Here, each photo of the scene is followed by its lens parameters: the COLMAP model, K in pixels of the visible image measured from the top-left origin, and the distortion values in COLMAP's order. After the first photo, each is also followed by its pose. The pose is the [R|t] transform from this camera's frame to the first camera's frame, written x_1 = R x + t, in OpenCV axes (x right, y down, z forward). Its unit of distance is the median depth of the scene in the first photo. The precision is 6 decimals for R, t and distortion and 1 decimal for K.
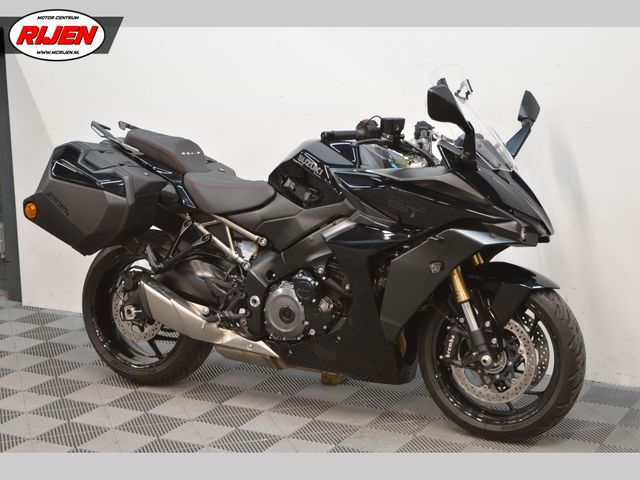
lens RADIAL K [[1233.4, 0, 320.0], [0, 1233.4, 240.0], [0, 0, 1]] dist [-0.038605, -0.030960]
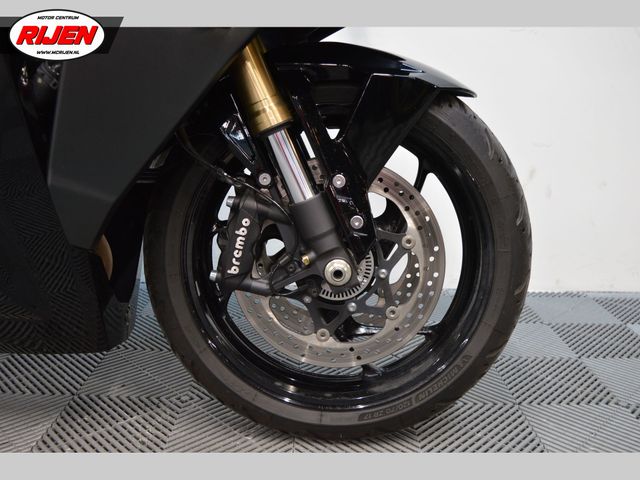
lens RADIAL K [[592.5, 0, 320.0], [0, 592.5, 240.0], [0, 0, 1]] dist [-0.083147, 0.001044]
pose [[0.873880, -0.074888, 0.480340, 0.035068], [0.055033, 0.996951, 0.055310, 0.073251], [-0.483017, -0.021899, 0.875337, 0.799519]]
